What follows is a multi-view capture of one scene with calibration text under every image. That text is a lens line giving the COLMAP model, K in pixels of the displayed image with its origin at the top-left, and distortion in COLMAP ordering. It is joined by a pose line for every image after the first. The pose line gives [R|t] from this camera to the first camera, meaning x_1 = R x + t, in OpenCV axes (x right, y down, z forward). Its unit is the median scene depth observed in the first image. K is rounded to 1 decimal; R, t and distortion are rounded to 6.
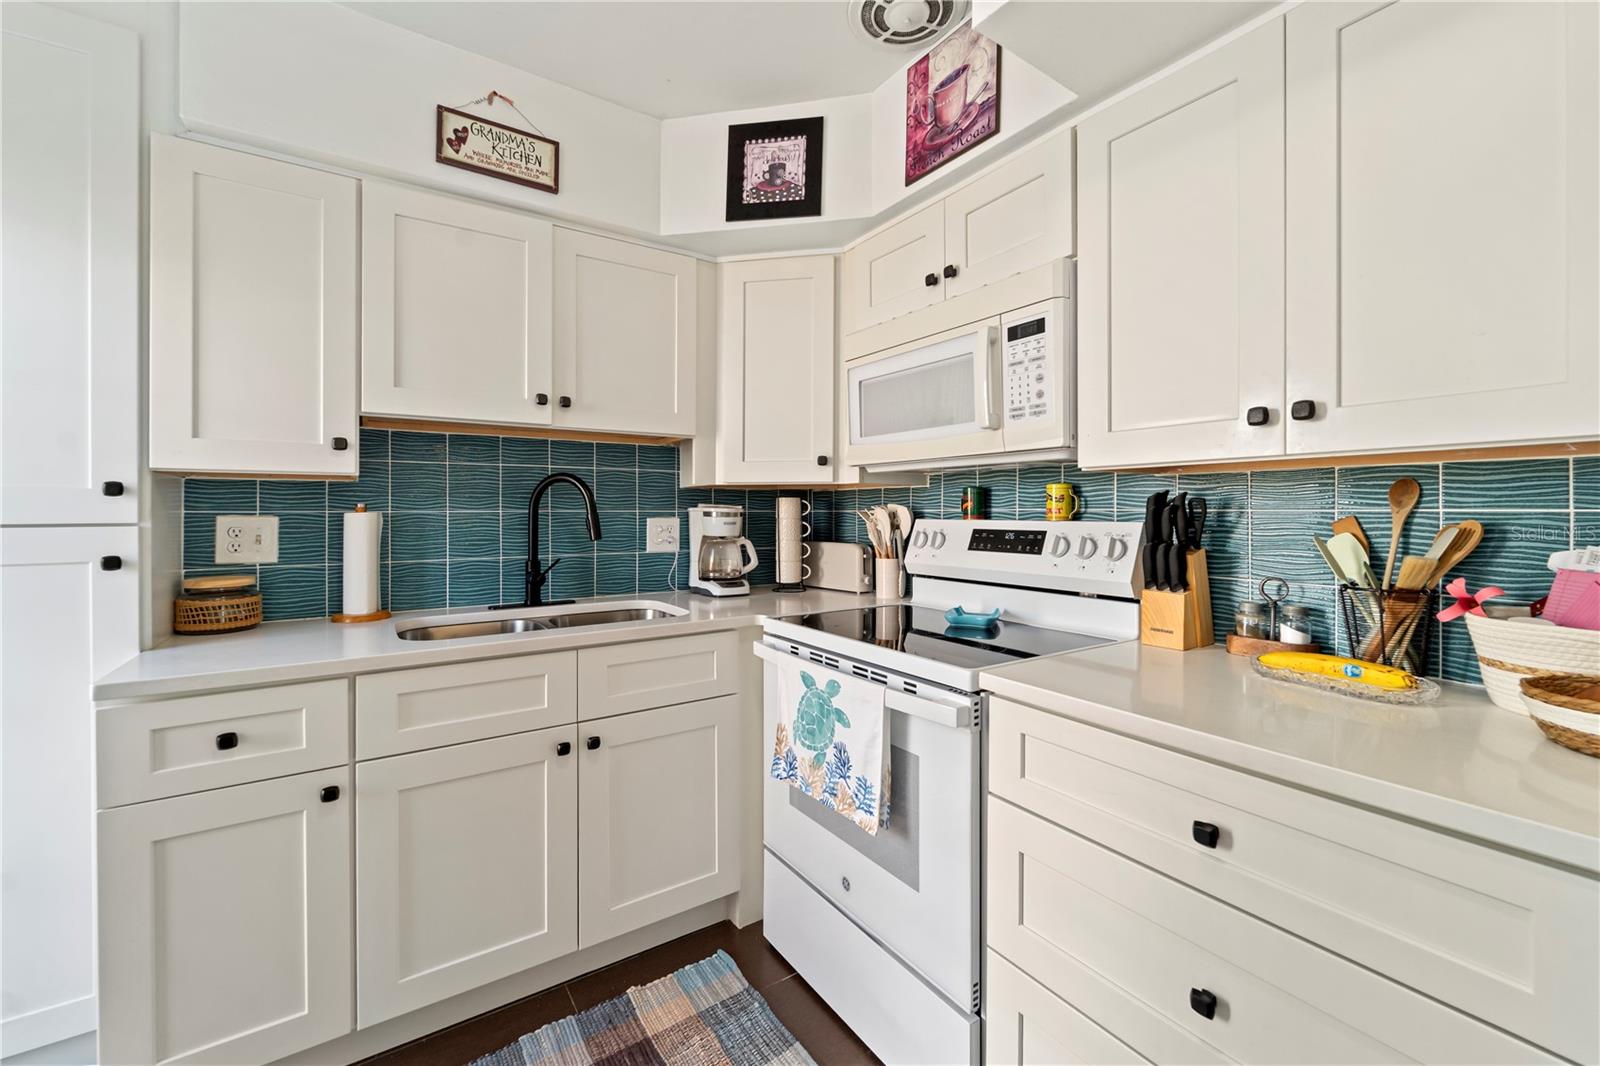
lens RADIAL K [[639.0, 0, 796.2], [0, 639.0, 508.8], [0, 0, 1]] dist [-0.000110, -0.000446]
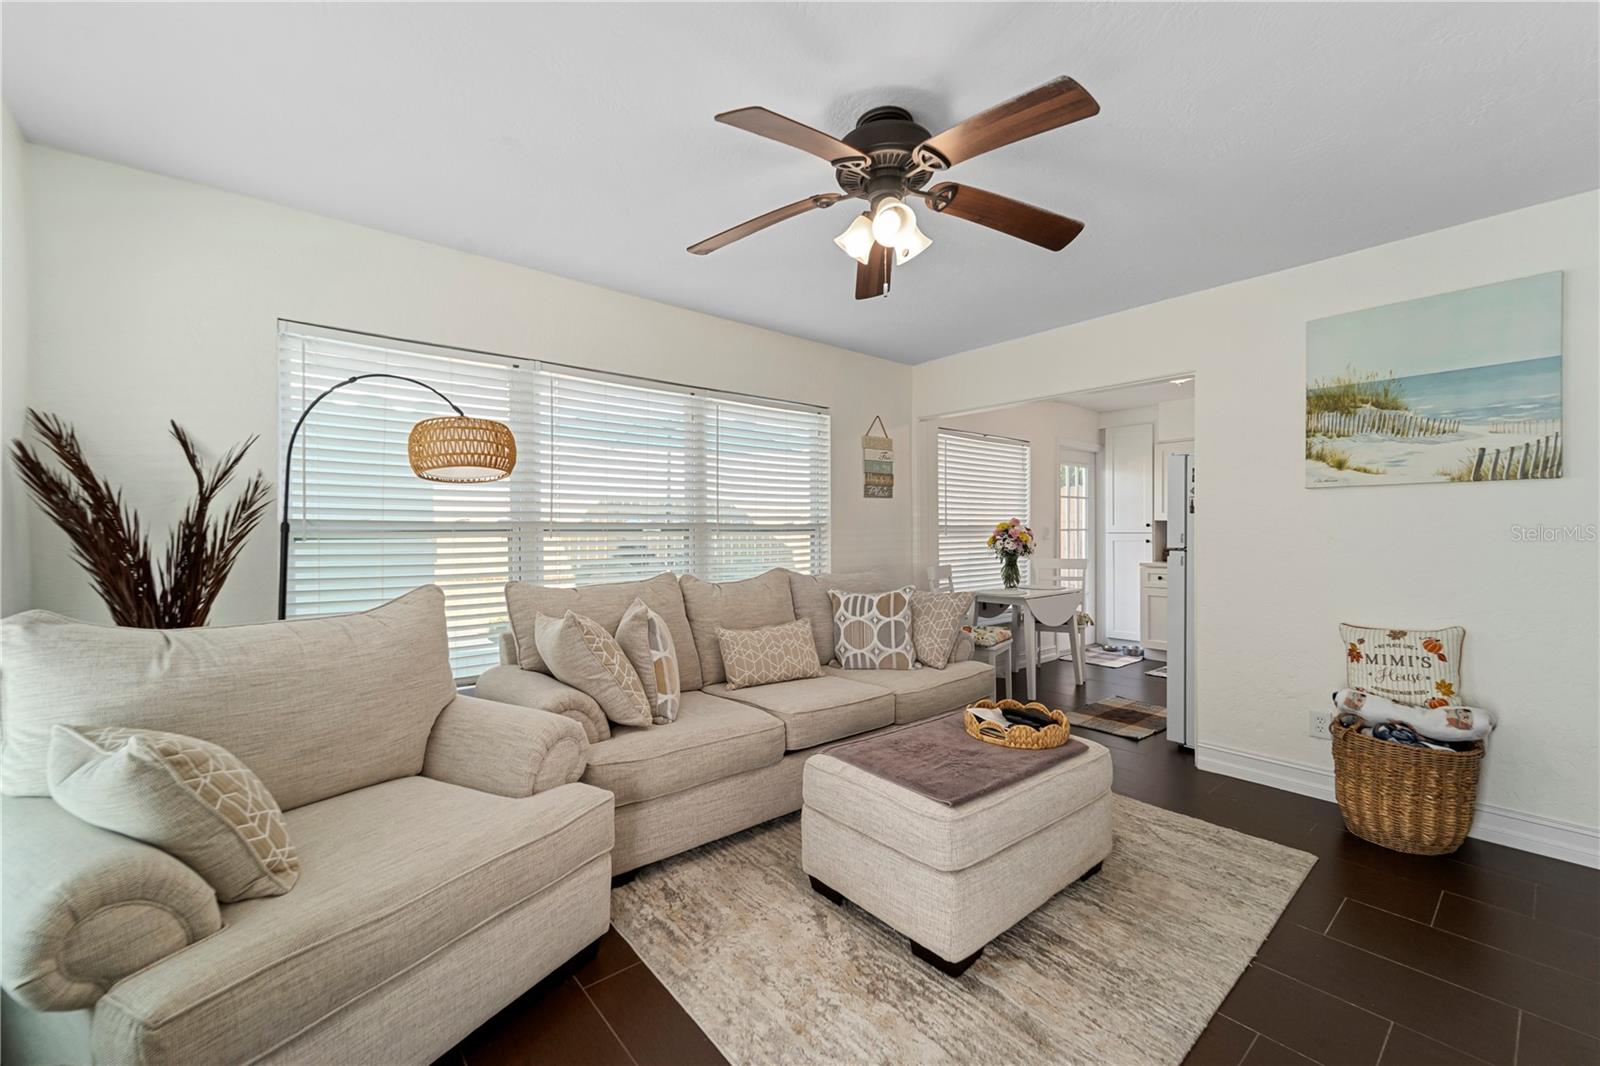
lens RADIAL K [[639.0, 0, 801.2], [0, 639.0, 528.9], [0, 0, 1]] dist [-0.000110, -0.000446]
pose [[0.101210, -0.000664, -0.994865, 2.479244], [0.002632, 0.999996, -0.000399, -0.005918], [0.994862, -0.002579, 0.101211, -1.484785]]
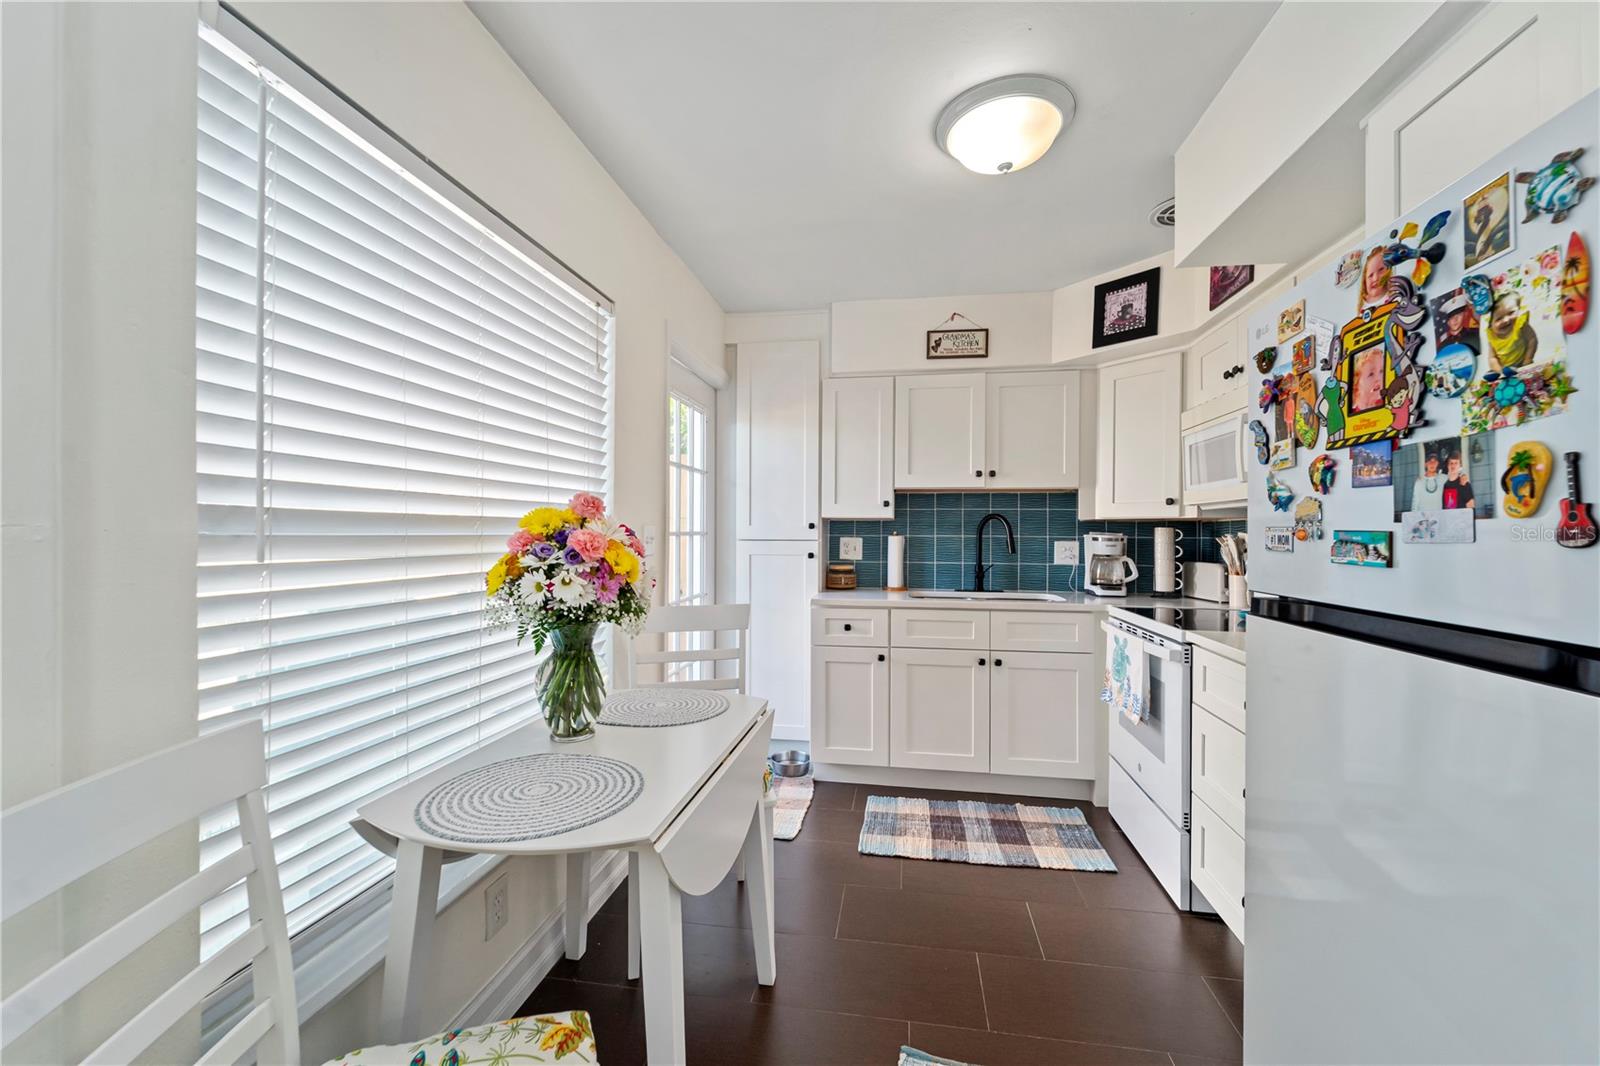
lens RADIAL K [[639.0, 0, 797.2], [0, 639.0, 533.0], [0, 0, 1]] dist [-0.000110, -0.000446]
pose [[0.719549, 0.004074, -0.694430, 0.480069], [-0.005339, 0.999986, 0.000335, -0.003061], [0.694422, 0.003467, 0.719560, -0.642208]]
